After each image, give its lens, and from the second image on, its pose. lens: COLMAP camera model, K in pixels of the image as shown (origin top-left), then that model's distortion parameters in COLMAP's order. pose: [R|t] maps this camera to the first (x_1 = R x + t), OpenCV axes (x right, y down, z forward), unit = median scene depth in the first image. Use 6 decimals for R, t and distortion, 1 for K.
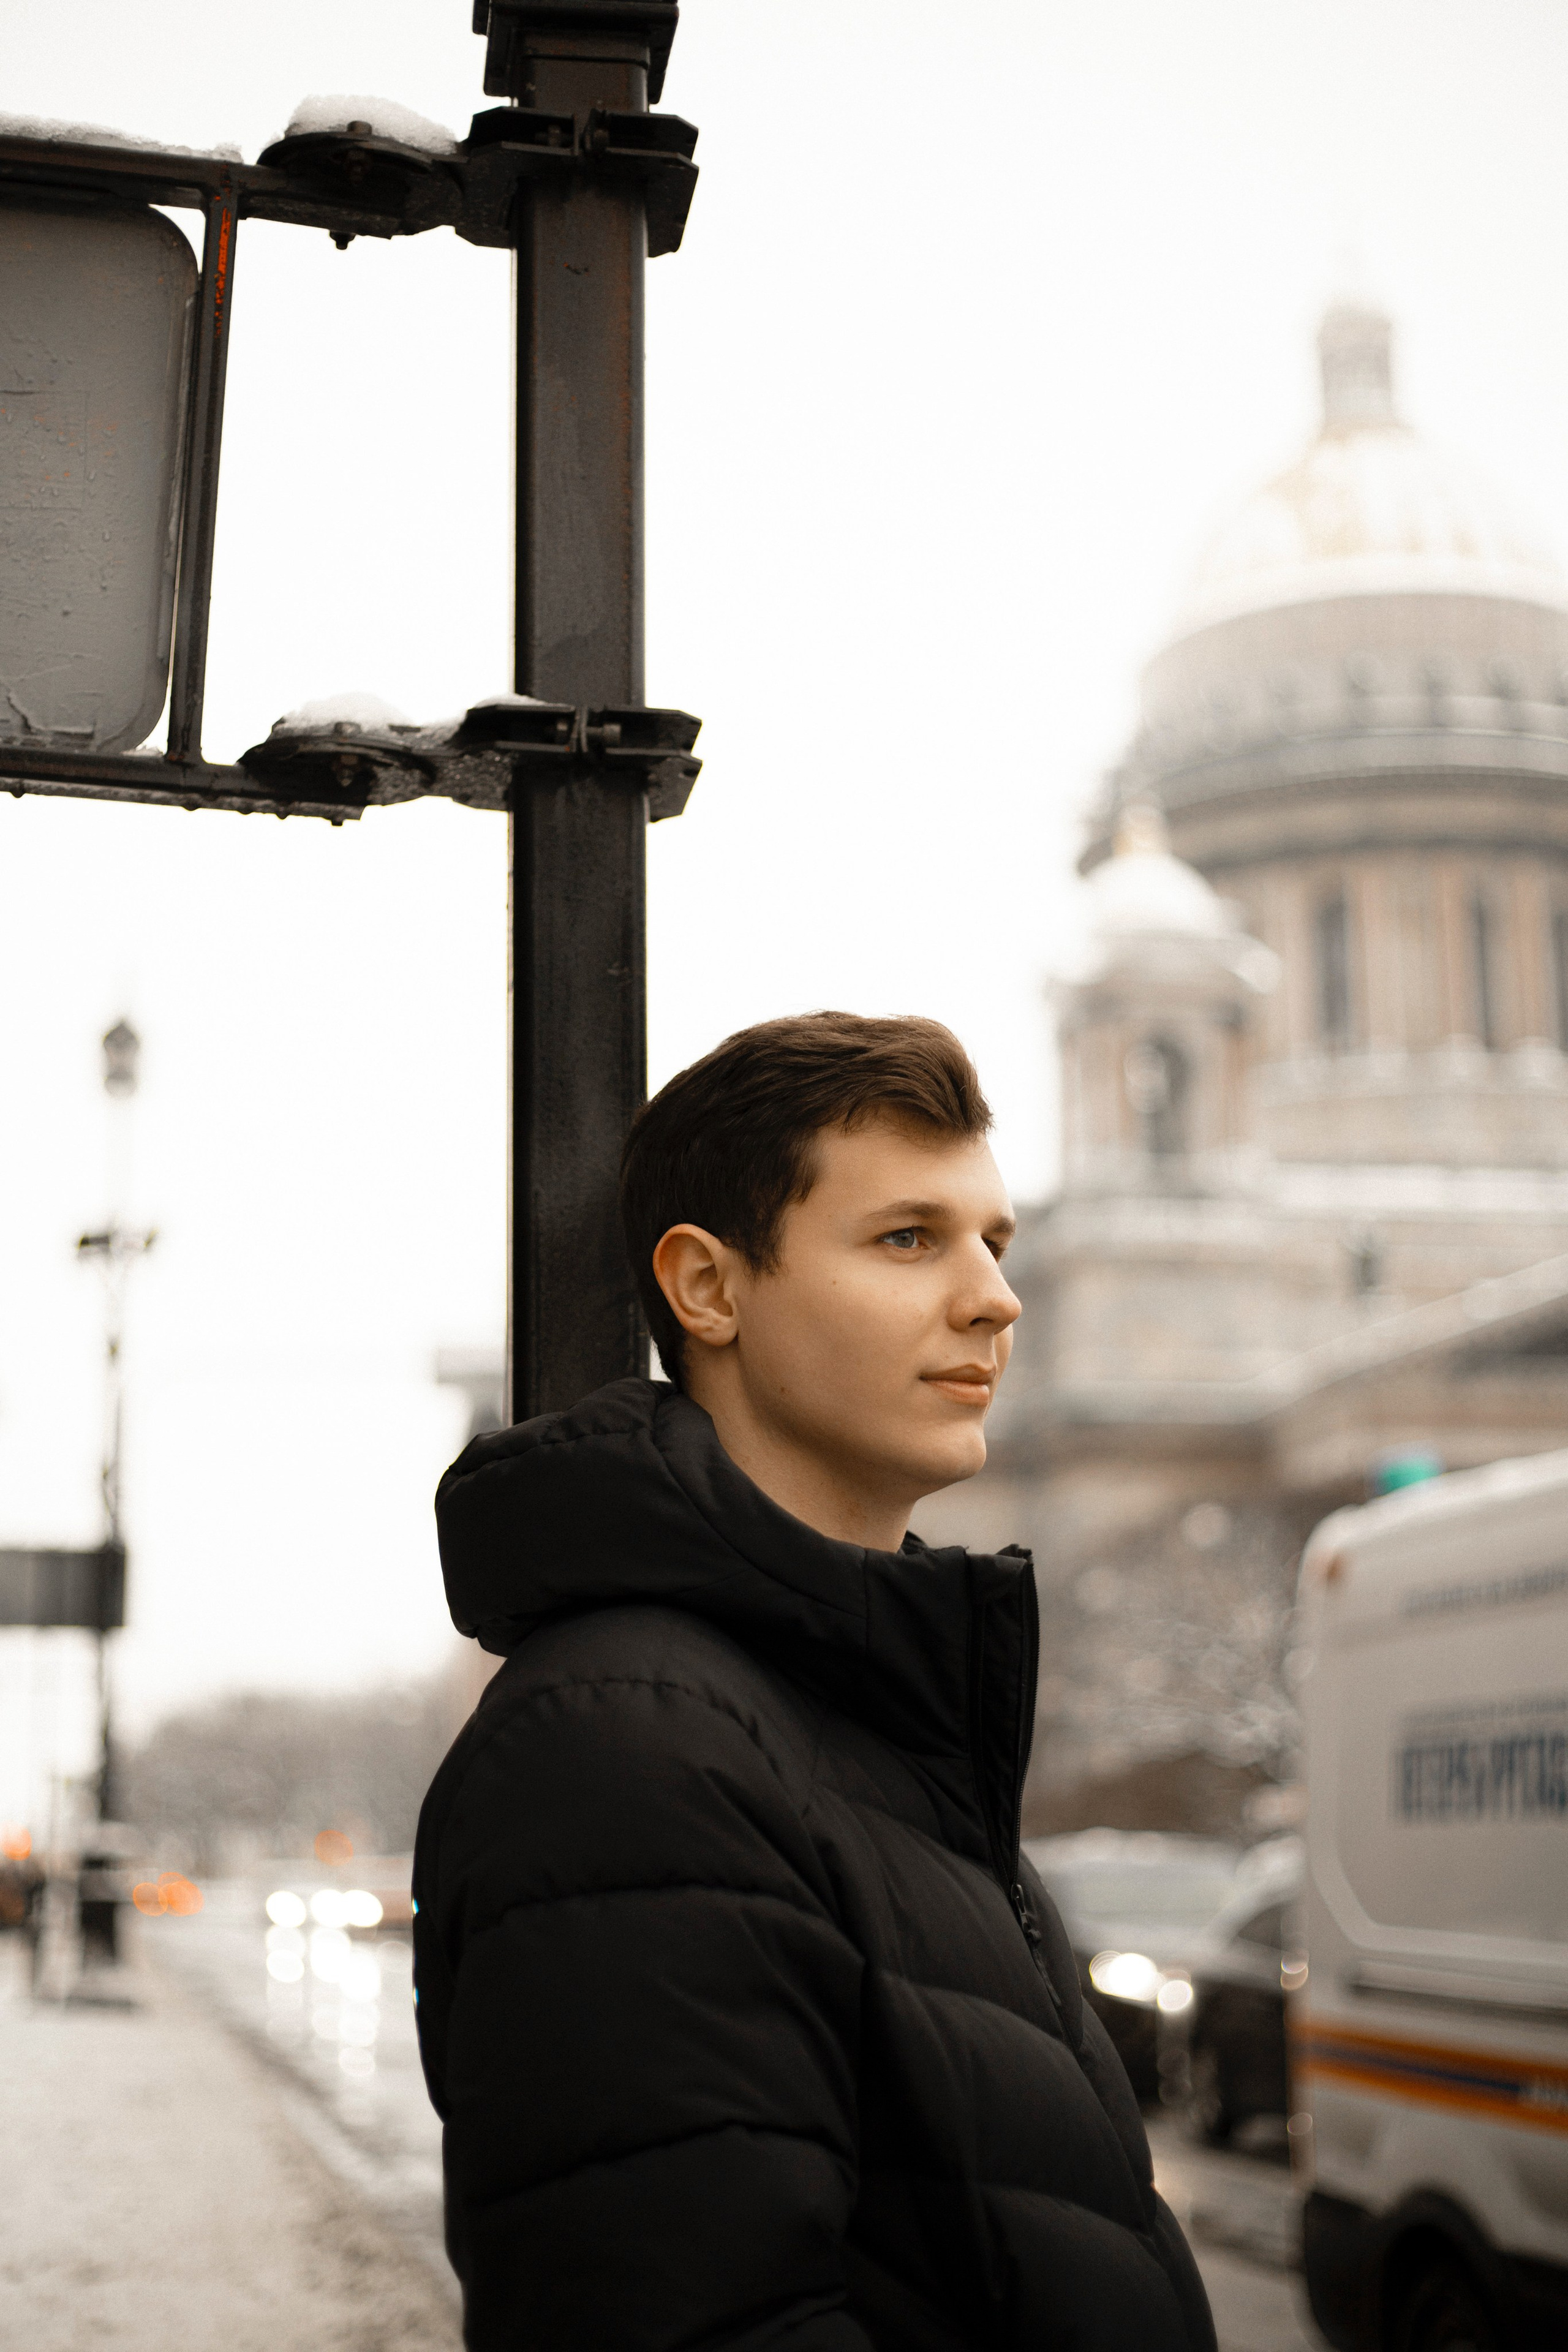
lens RADIAL K [[3433.9, 0, 794.7], [0, 3433.9, 1176.9], [0, 0, 1]] dist [-0.112668, 0.000000]
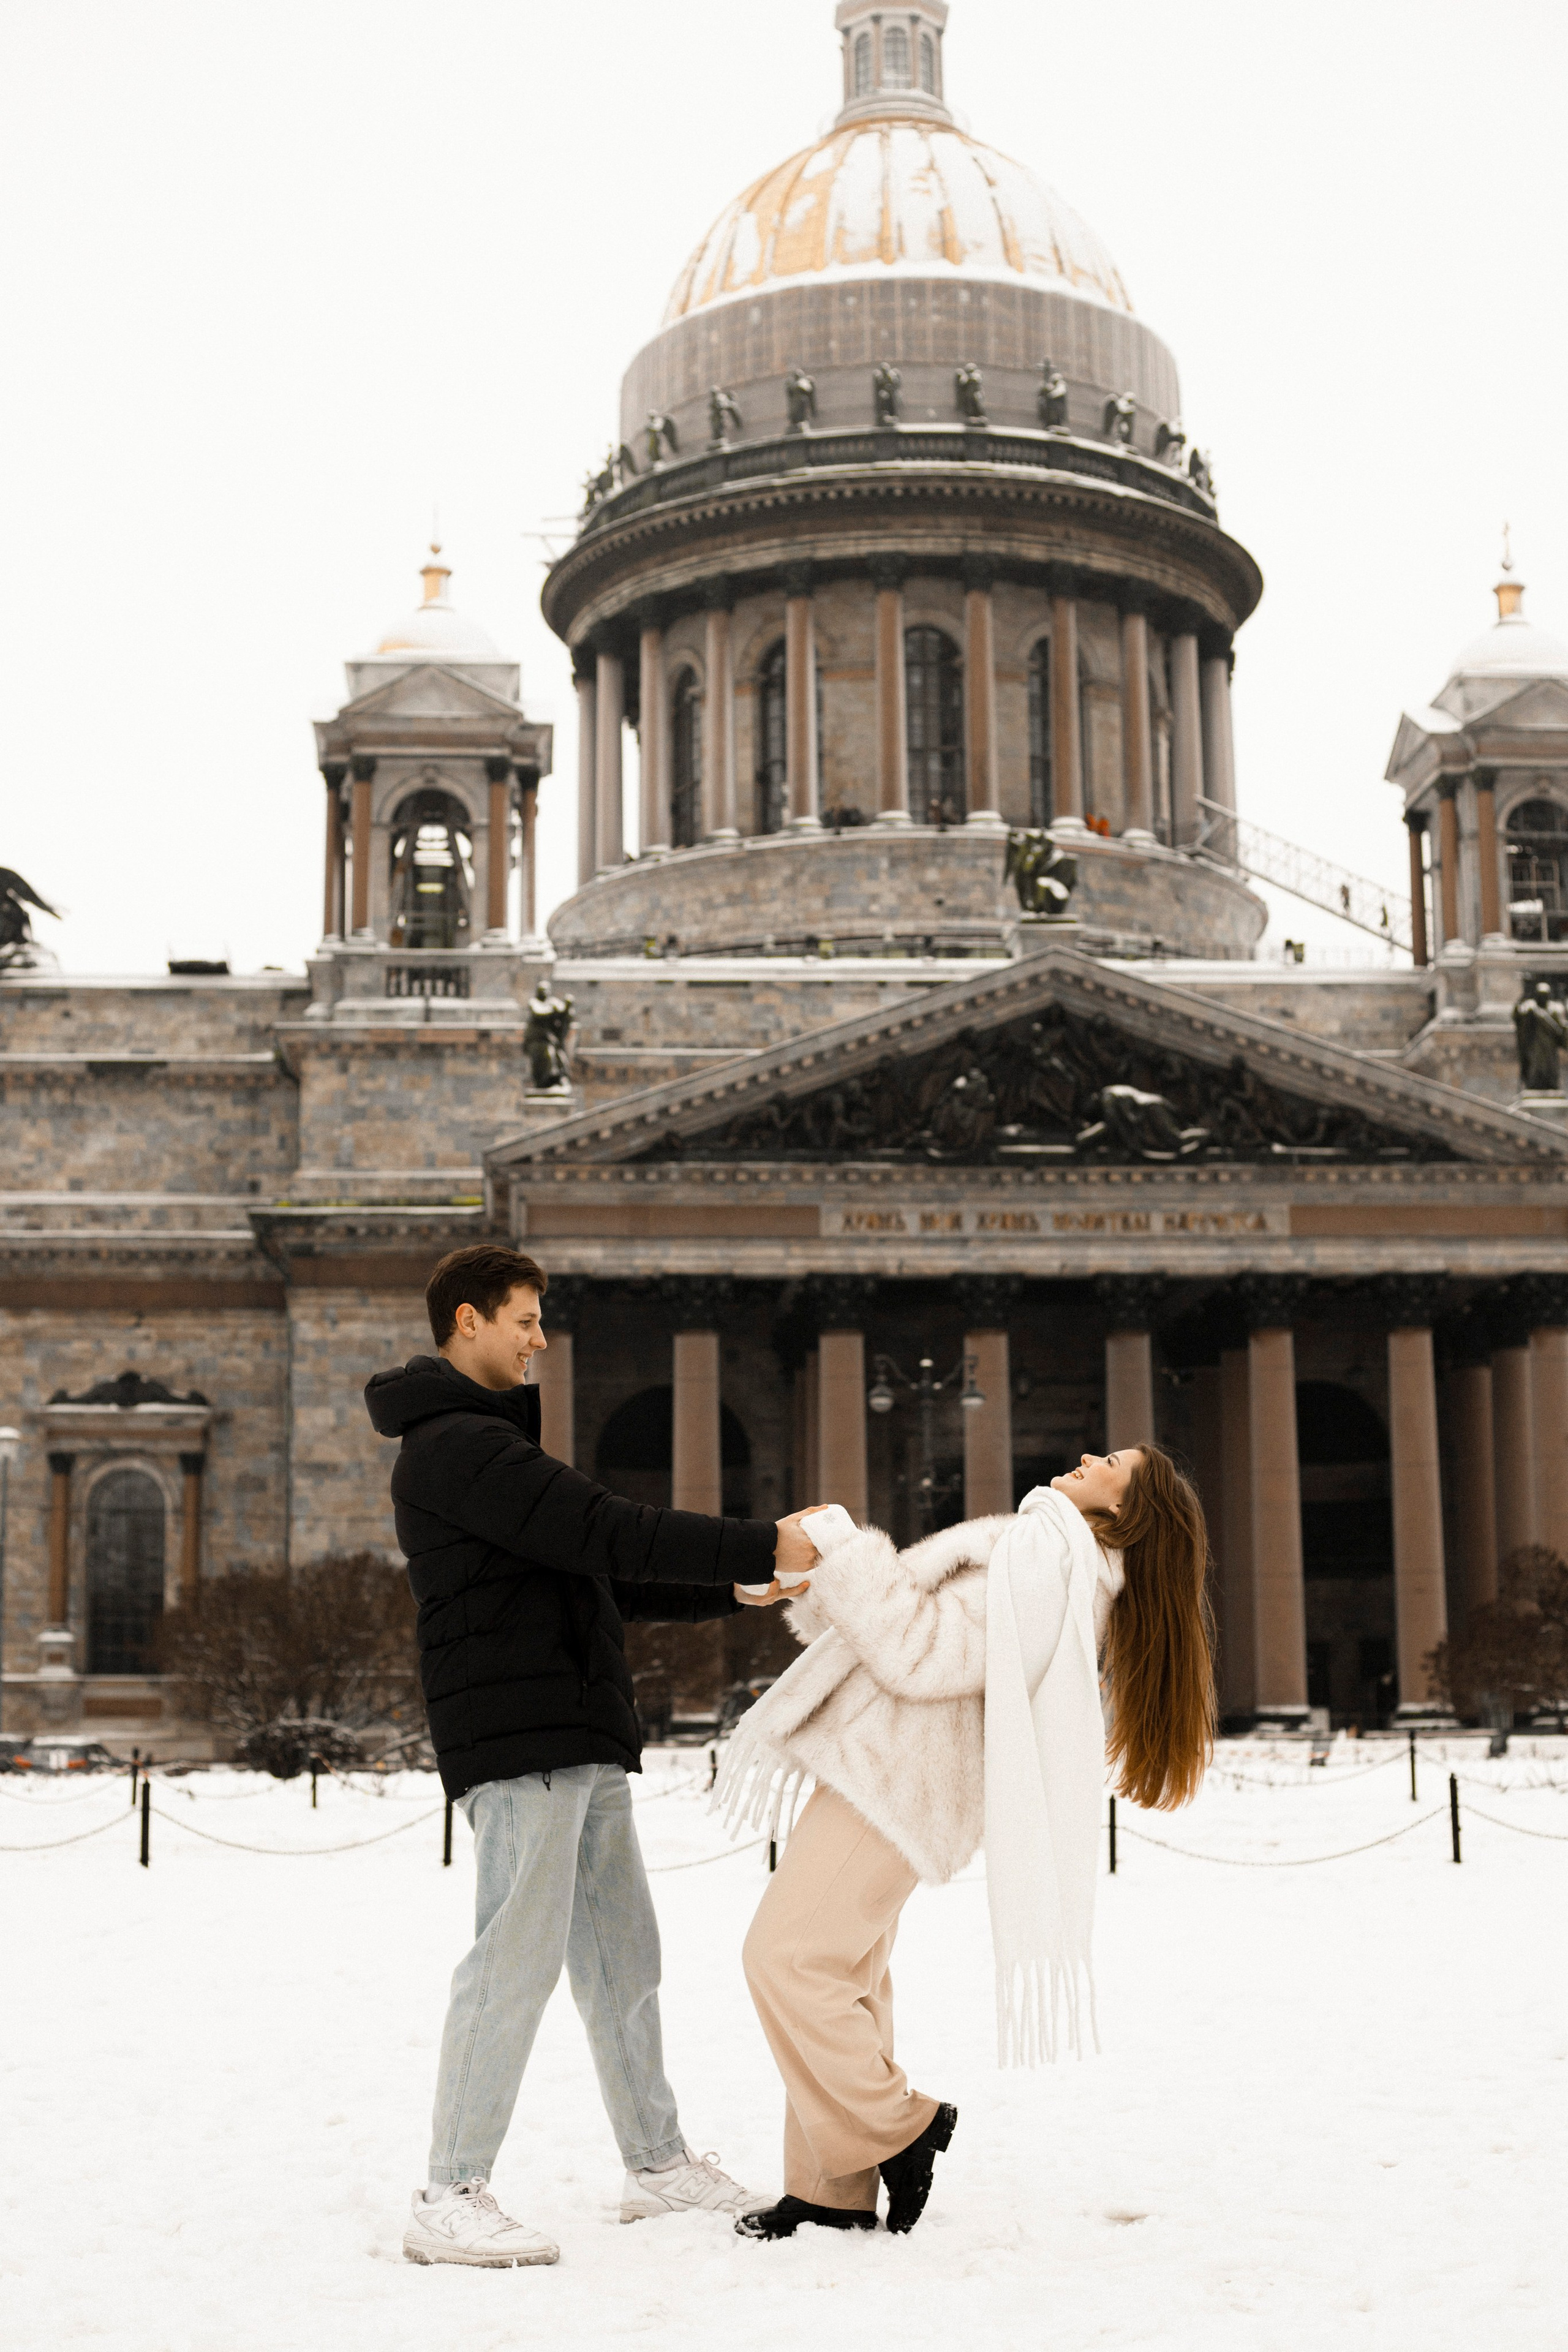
lens RADIAL K [[3433.9, 0, 806.4], [0, 3433.9, 1233.2], [0, 0, 1]] dist [-0.112668, 0.000000]
pose [[0.993376, -0.021626, -0.112852, 0.263047], [0.027080, 0.998527, 0.047026, 0.028281], [0.111669, -0.049771, 0.992498, 0.121493]]
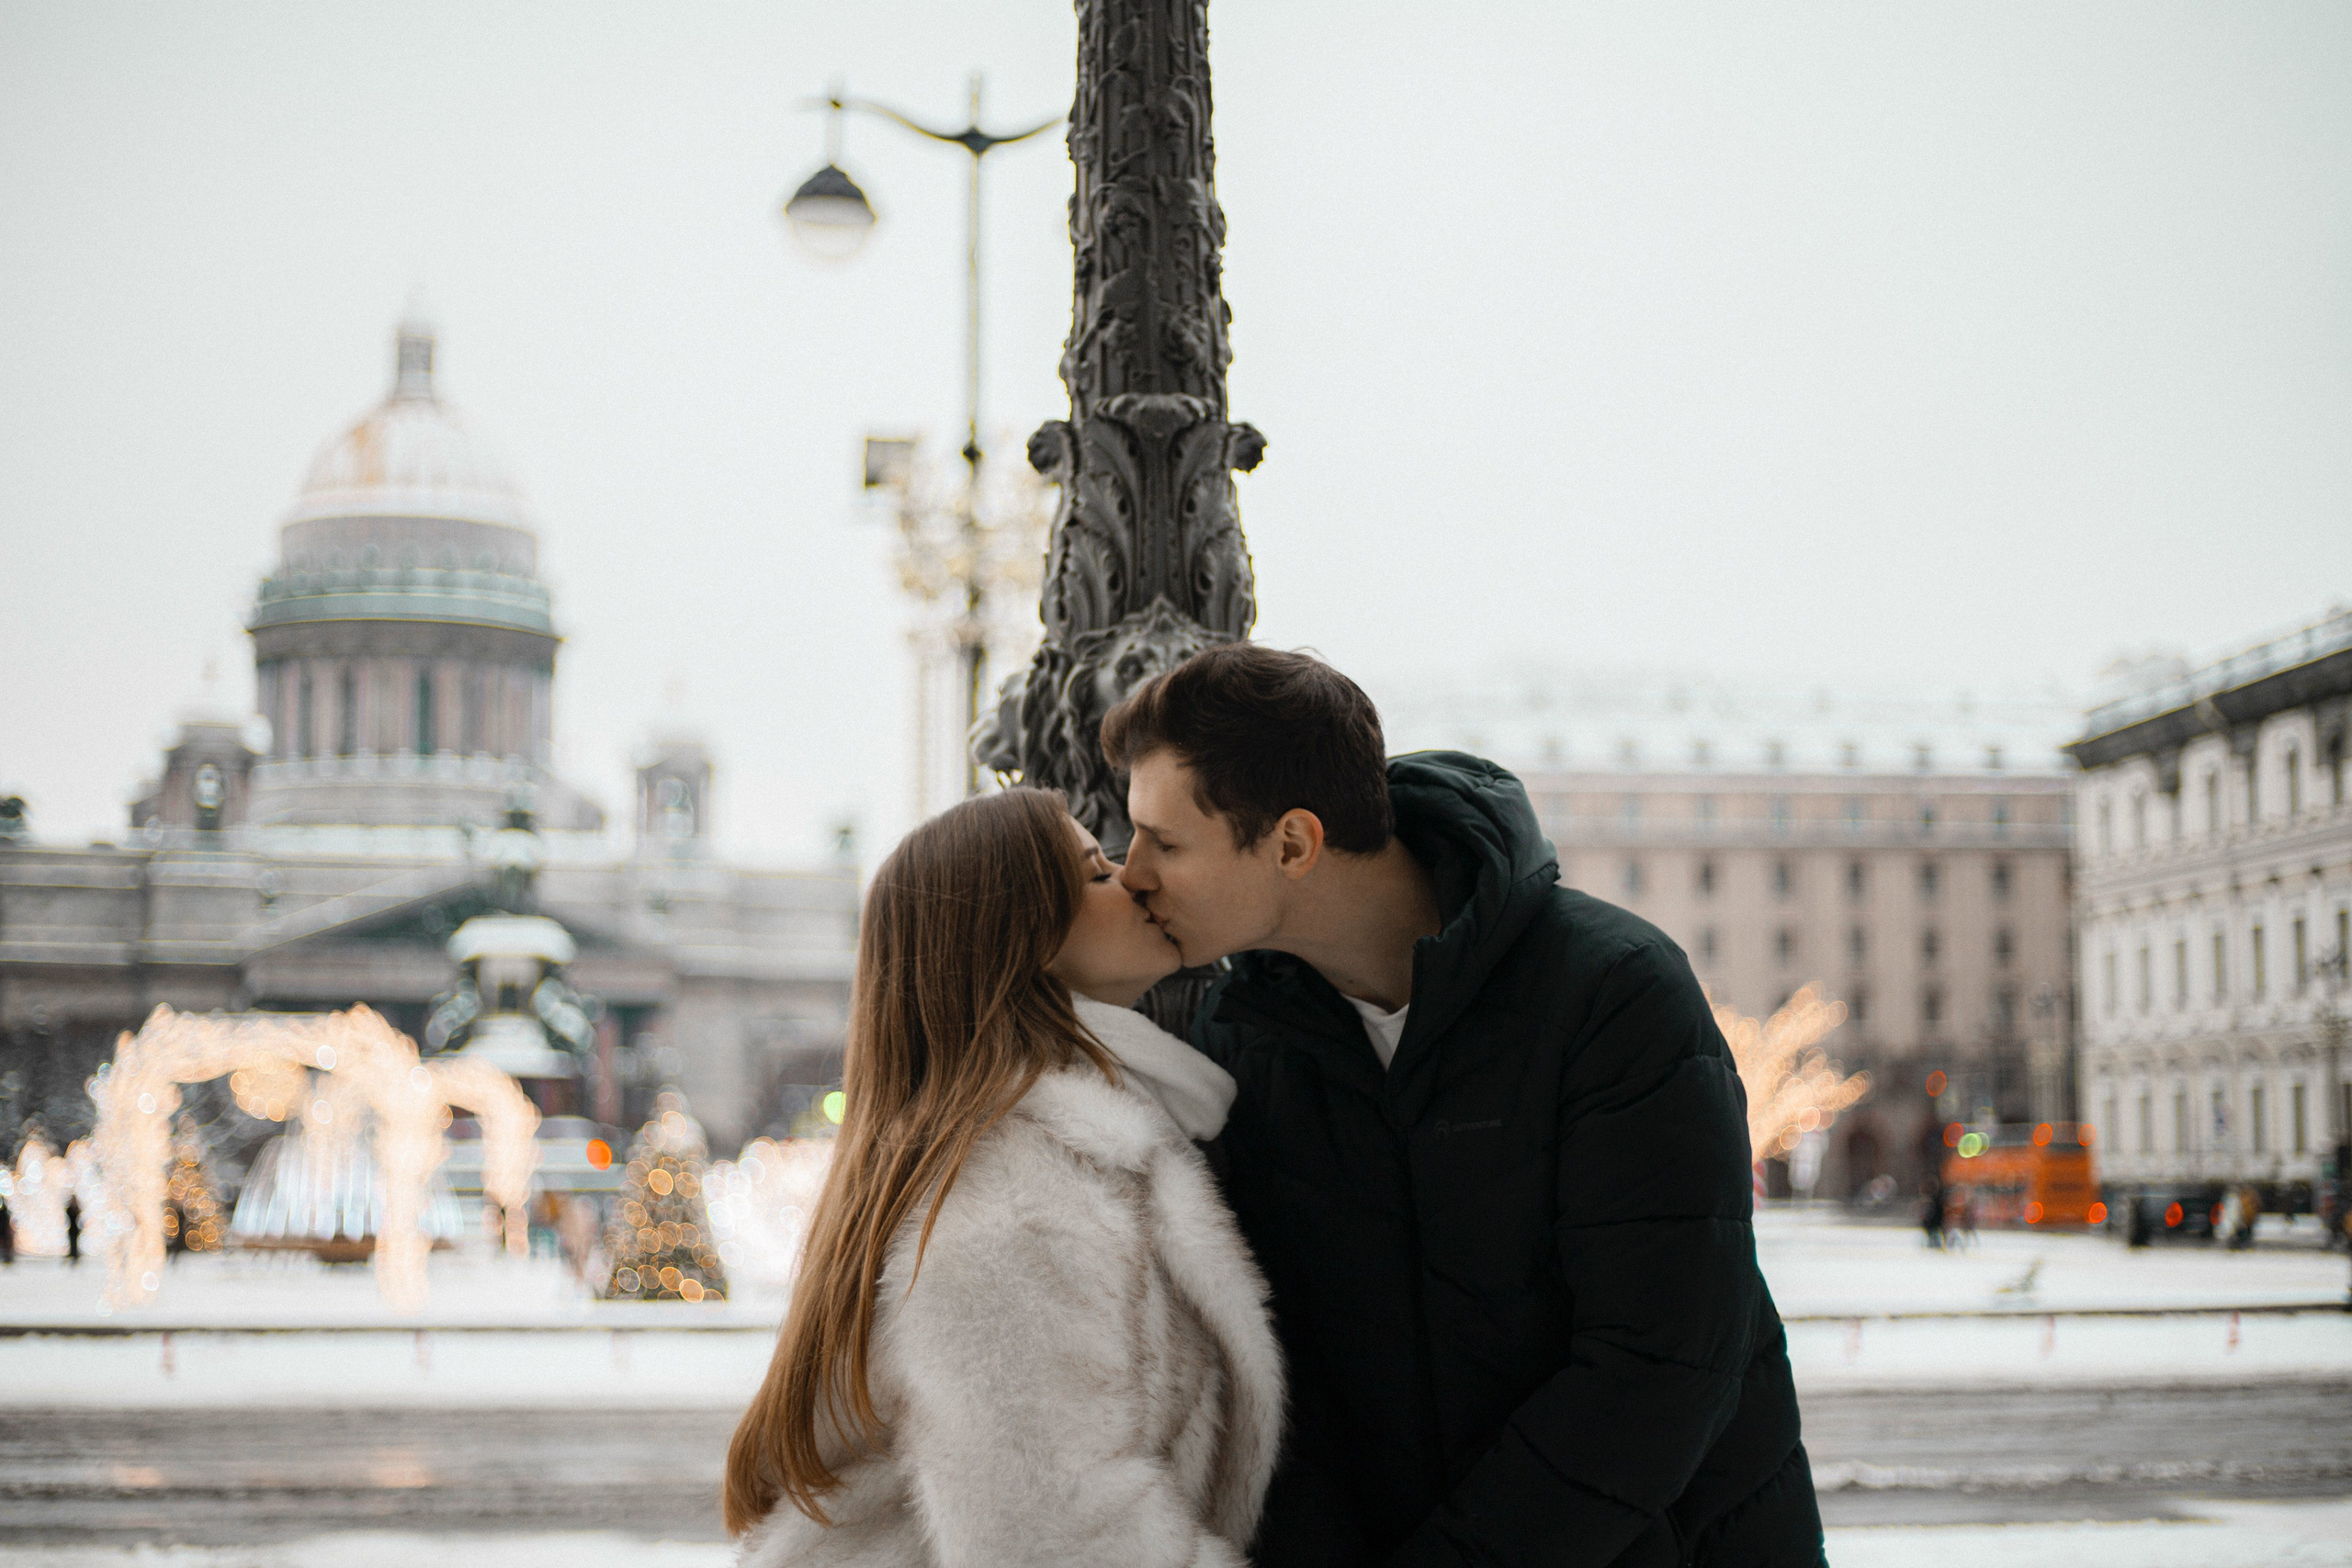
lens RADIAL K [[3433.6, 0, 1118.9], [0, 3433.6, 776.9], [0, 0, 1]] dist [-0.112668, 0.000000]
pose [[0.989602, 0.019263, 0.142535, 0.315025], [-0.031477, 0.995973, 0.083944, -0.201533], [-0.140344, -0.087558, 0.986224, -0.979613]]
